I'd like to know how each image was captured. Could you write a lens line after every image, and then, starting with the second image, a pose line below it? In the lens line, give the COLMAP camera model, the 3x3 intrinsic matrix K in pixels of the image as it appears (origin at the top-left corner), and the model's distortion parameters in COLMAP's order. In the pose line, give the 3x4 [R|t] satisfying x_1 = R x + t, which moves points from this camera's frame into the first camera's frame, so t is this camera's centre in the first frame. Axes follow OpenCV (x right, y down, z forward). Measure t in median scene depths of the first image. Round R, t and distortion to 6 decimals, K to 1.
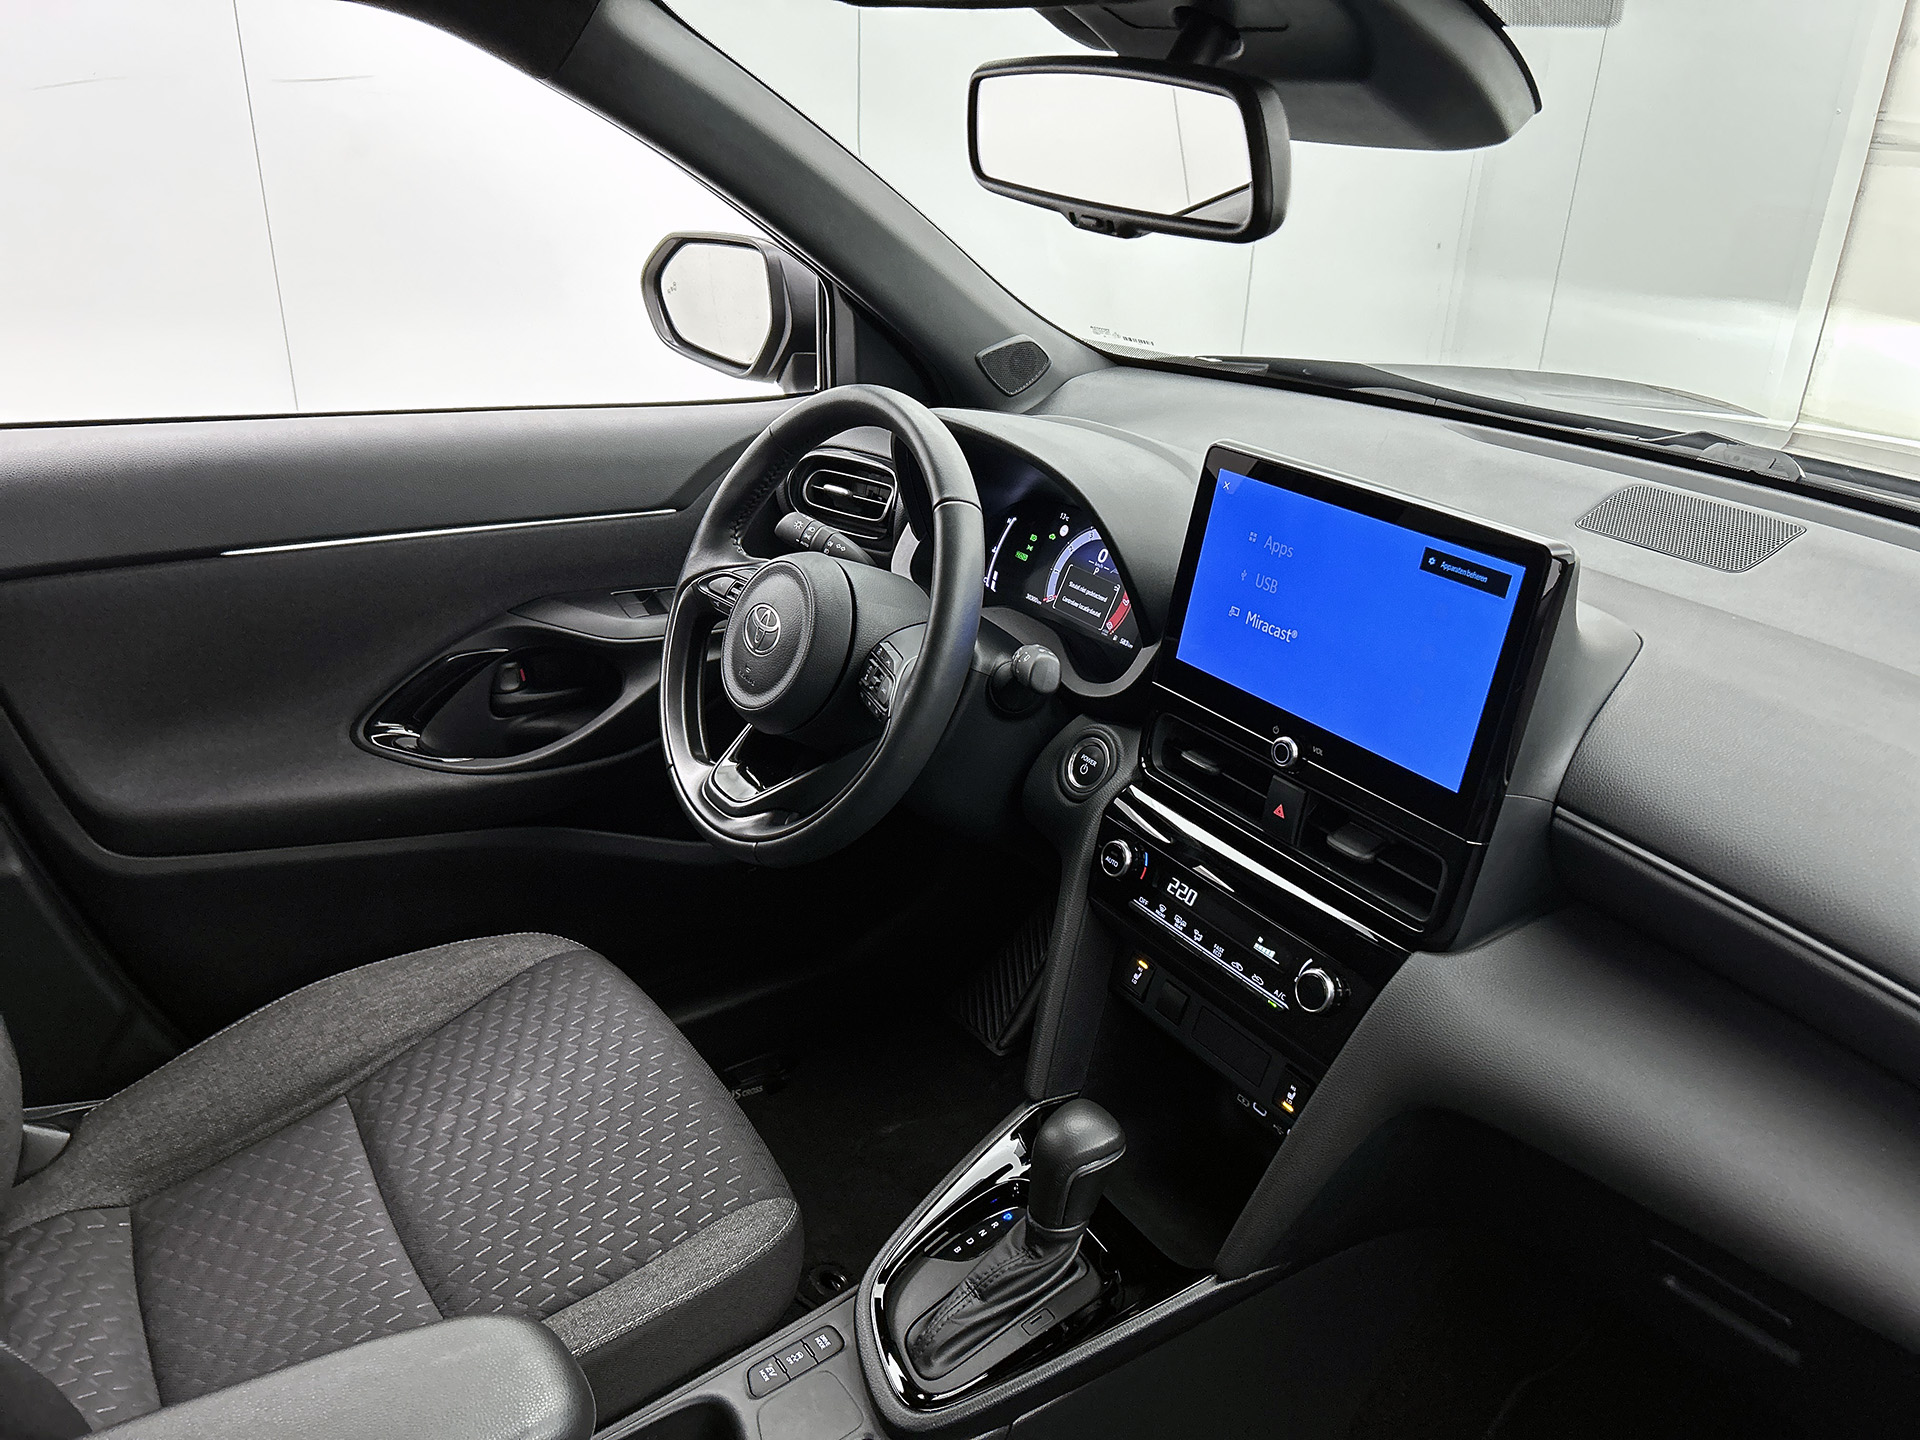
lens RADIAL K [[1470.8, 0, 931.8], [0, 1470.8, 699.9], [0, 0, 1]] dist [0.050409, -0.073827]
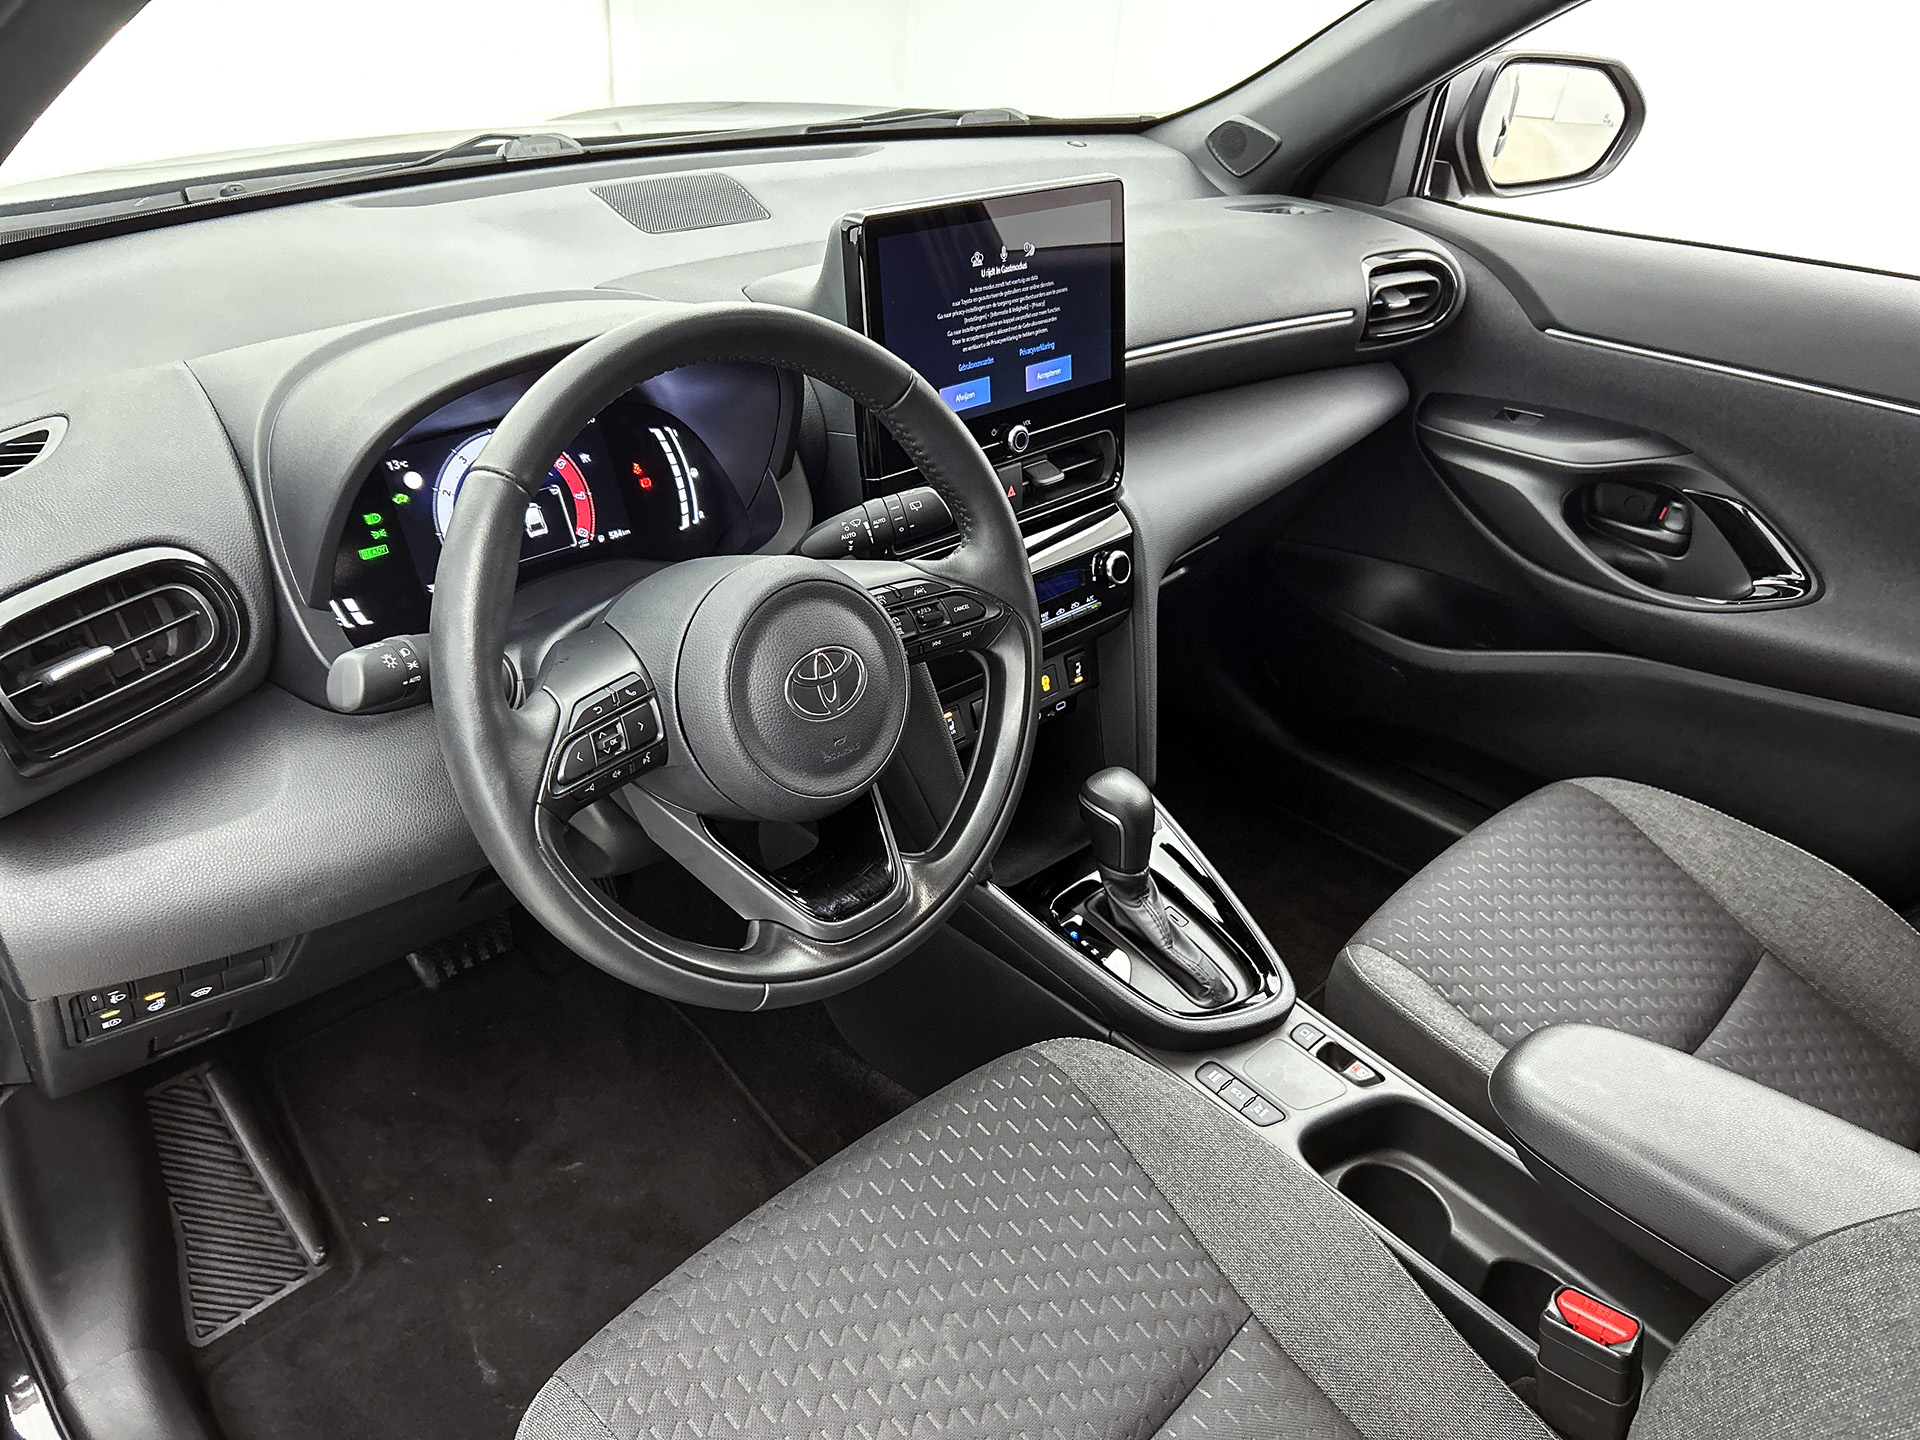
lens RADIAL K [[1470.8, 0, 962.5], [0, 1470.8, 718.0], [0, 0, 1]] dist [0.050409, -0.073827]
pose [[-0.200263, -0.542178, 0.816050, -0.777756], [0.323873, 0.749463, 0.577418, -0.459038], [-0.924663, 0.379932, 0.025508, 1.025193]]
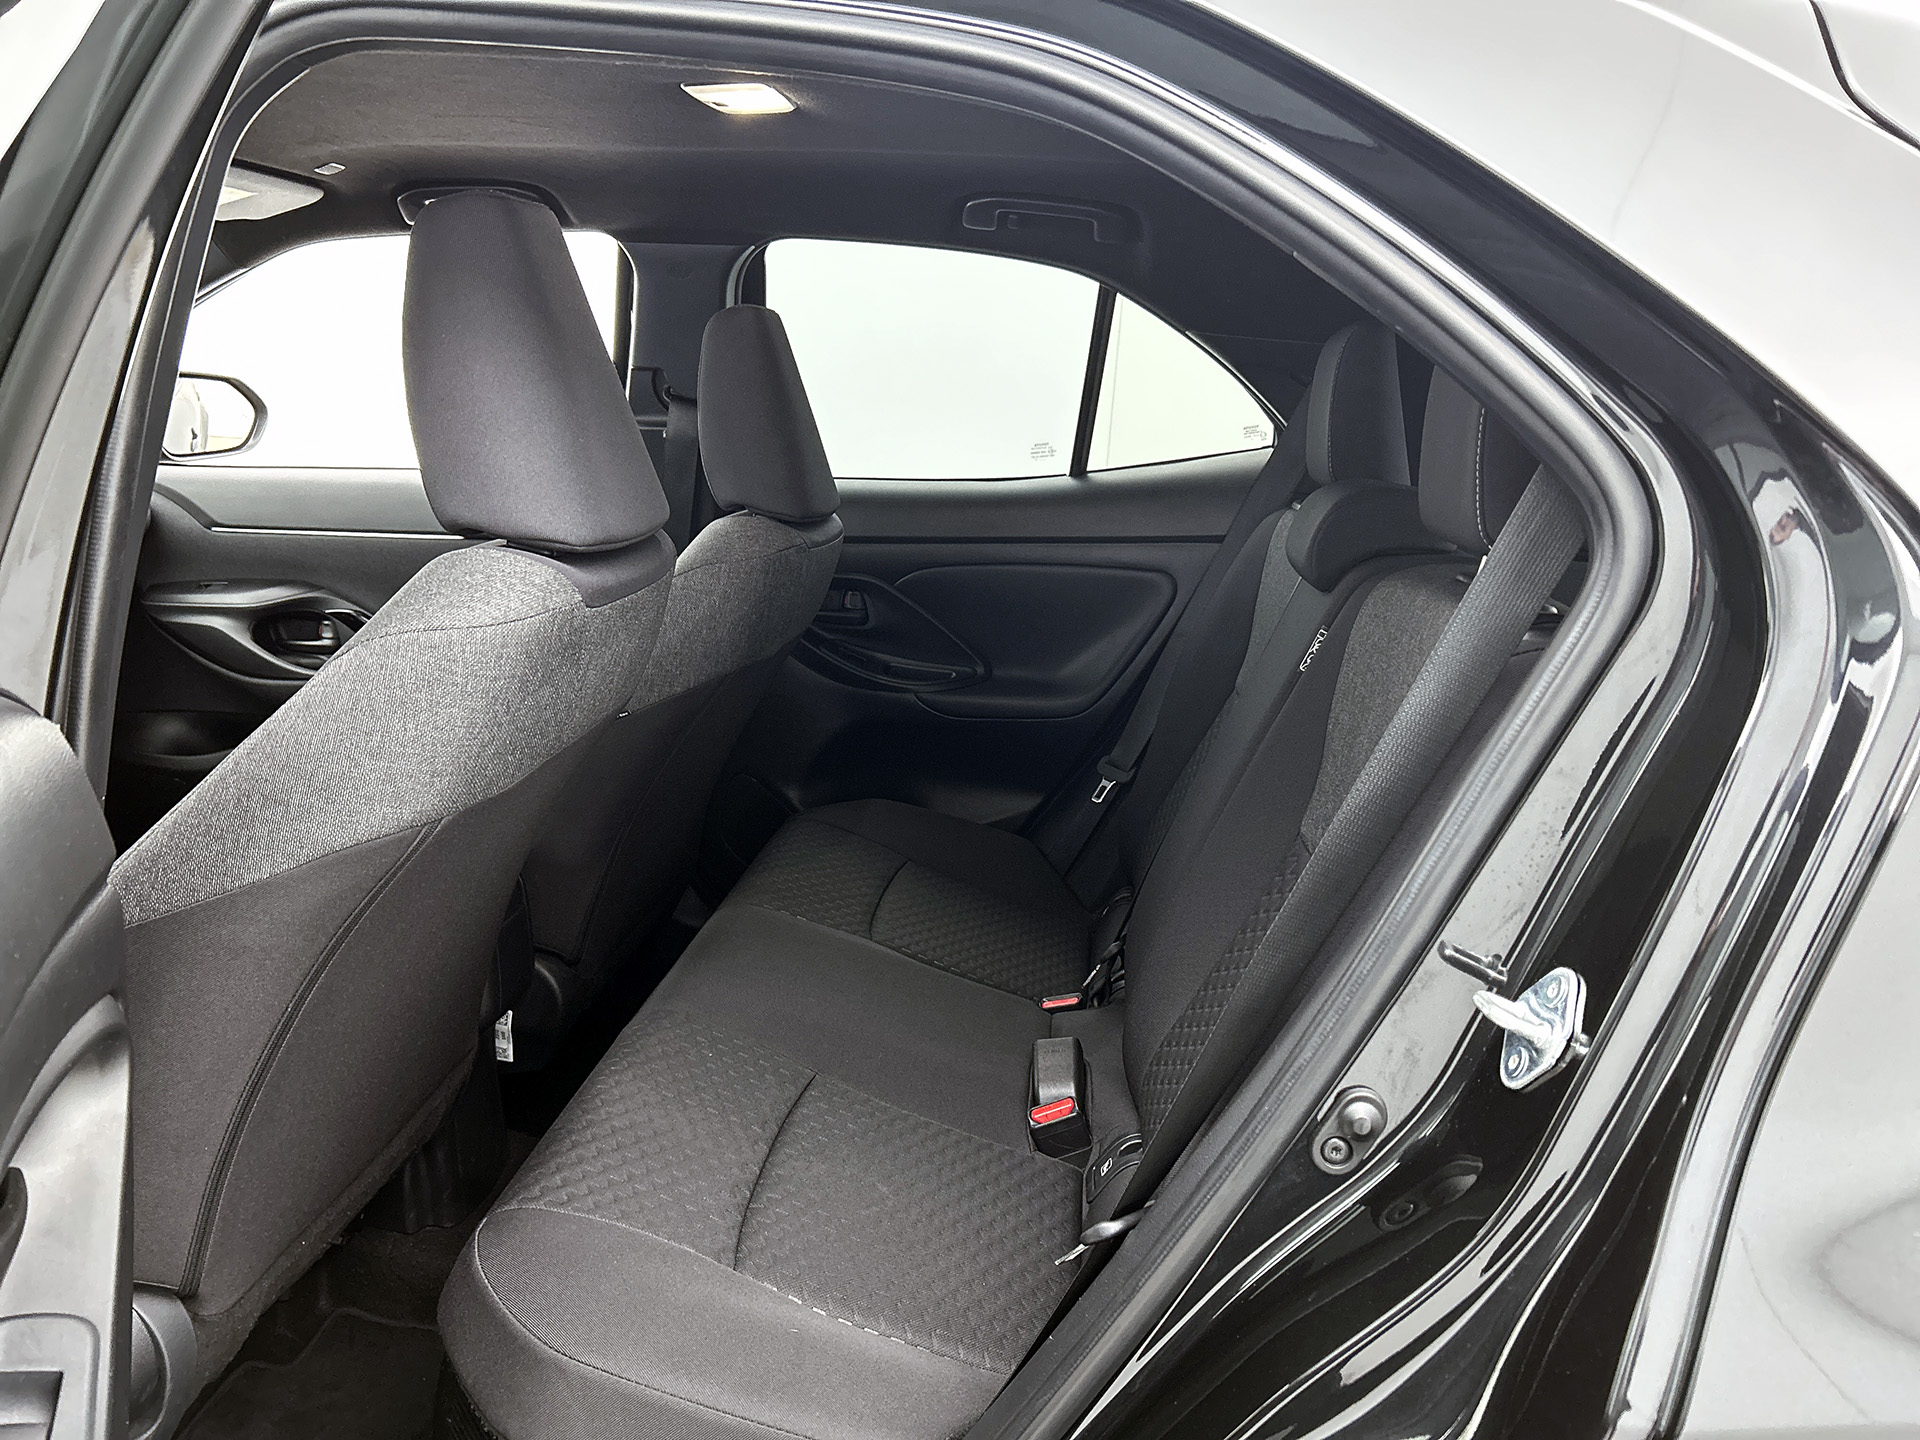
lens RADIAL K [[1470.8, 0, 972.8], [0, 1470.8, 717.9], [0, 0, 1]] dist [0.050409, -0.073827]
pose [[-0.768429, -0.219634, 0.601065, -1.779448], [0.170275, 0.835223, 0.522885, -0.452397], [-0.616866, 0.504146, -0.604411, 1.173874]]
